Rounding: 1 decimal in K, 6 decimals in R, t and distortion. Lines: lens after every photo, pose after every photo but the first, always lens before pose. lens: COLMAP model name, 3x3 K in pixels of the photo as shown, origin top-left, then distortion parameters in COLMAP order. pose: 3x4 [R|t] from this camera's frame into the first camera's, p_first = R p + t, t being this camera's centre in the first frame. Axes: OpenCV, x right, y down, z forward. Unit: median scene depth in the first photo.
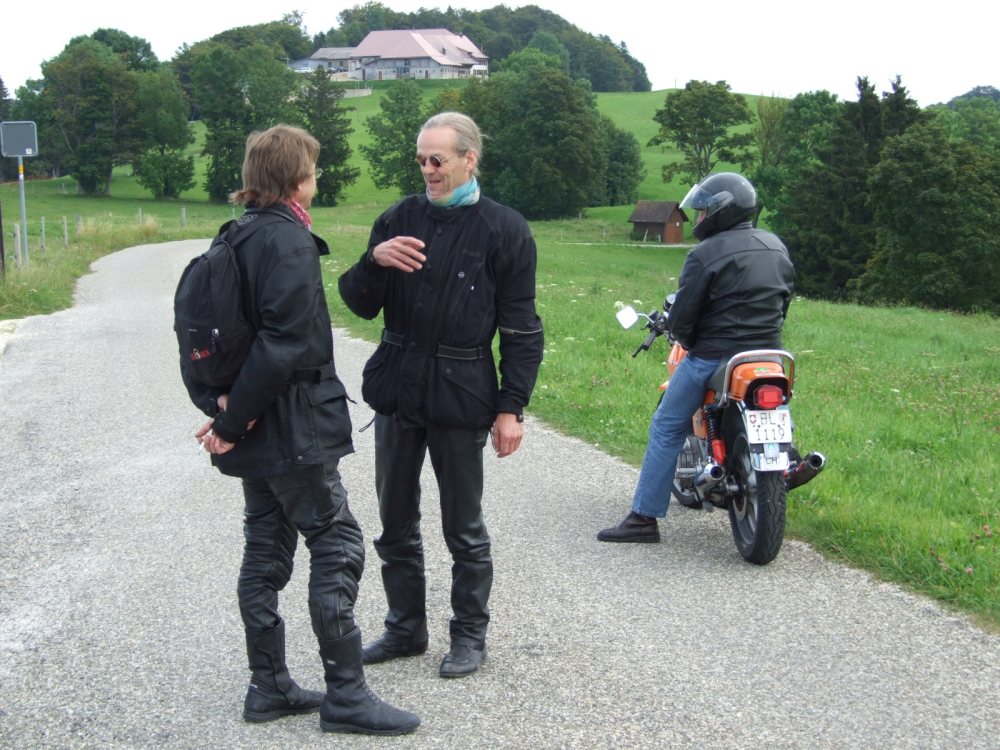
lens RADIAL K [[1954.3, 0, 499.8], [0, 1954.3, 373.9], [0, 0, 1]] dist [-0.019724, 0.000000]
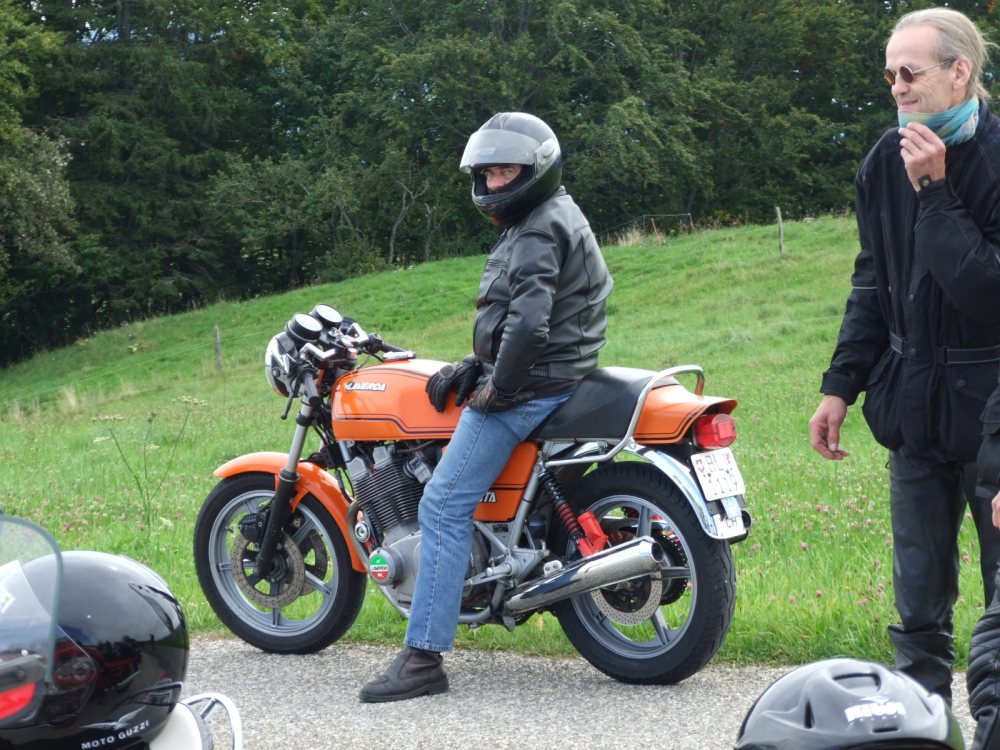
lens RADIAL K [[3600.9, 0, 506.2], [0, 3600.9, 373.9], [0, 0, 1]] dist [0.184783, 0.000000]
pose [[0.717499, -0.076627, 0.692332, -1.014165], [0.106351, 0.994329, -0.000165, -0.020002], [-0.688393, 0.073748, 0.721579, 0.193786]]
